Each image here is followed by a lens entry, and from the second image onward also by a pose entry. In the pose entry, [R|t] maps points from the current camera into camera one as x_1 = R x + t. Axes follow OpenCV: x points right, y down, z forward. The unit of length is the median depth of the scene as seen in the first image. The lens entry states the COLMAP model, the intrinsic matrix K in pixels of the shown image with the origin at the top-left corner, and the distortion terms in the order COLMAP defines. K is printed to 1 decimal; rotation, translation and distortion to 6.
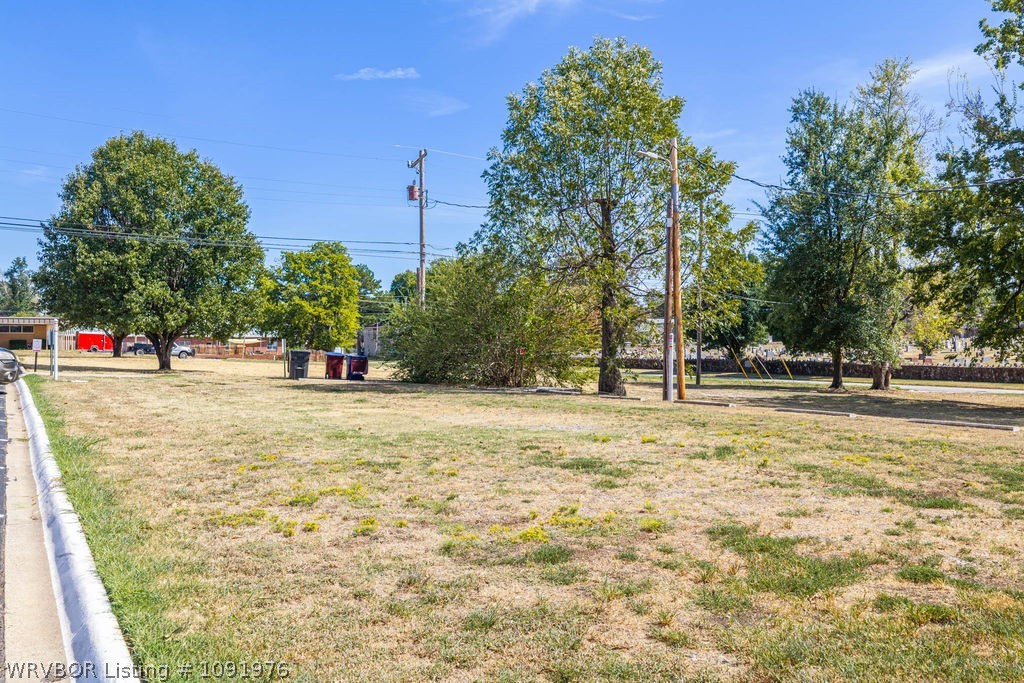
lens RADIAL K [[844.8, 0, 541.7], [0, 844.8, 354.6], [0, 0, 1]] dist [-0.018589, -0.014609]
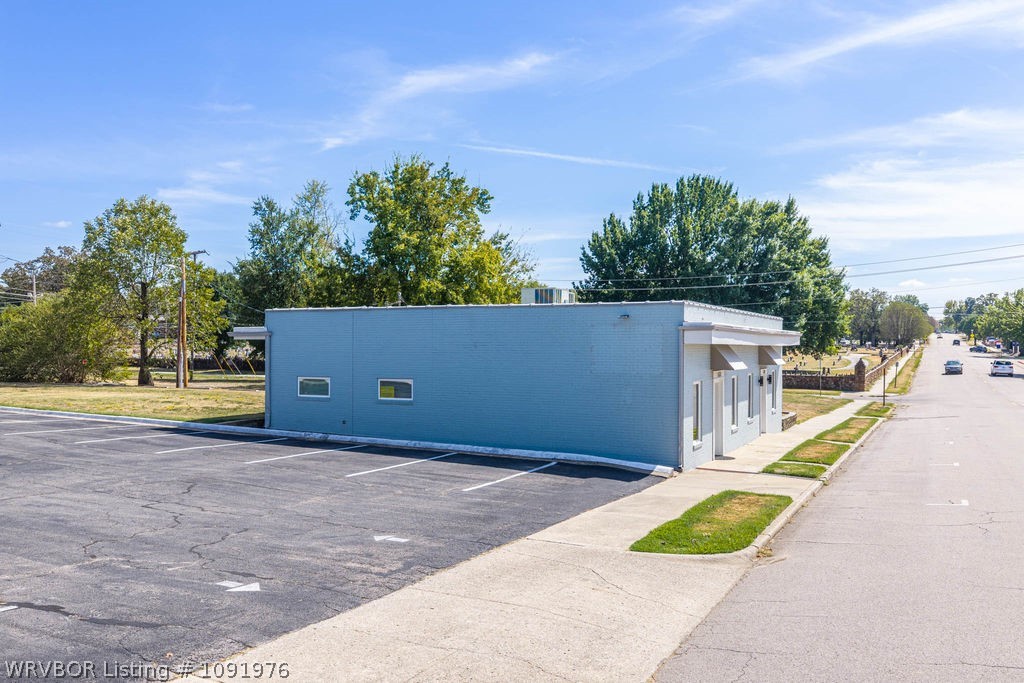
lens RADIAL K [[847.0, 0, 482.9], [0, 847.0, 336.9], [0, 0, 1]] dist [0.000447, -0.014996]
pose [[0.866651, 0.009696, 0.498820, -0.134907], [-0.003601, 0.999907, -0.013180, -0.025850], [-0.498901, 0.009626, 0.866605, -0.648918]]
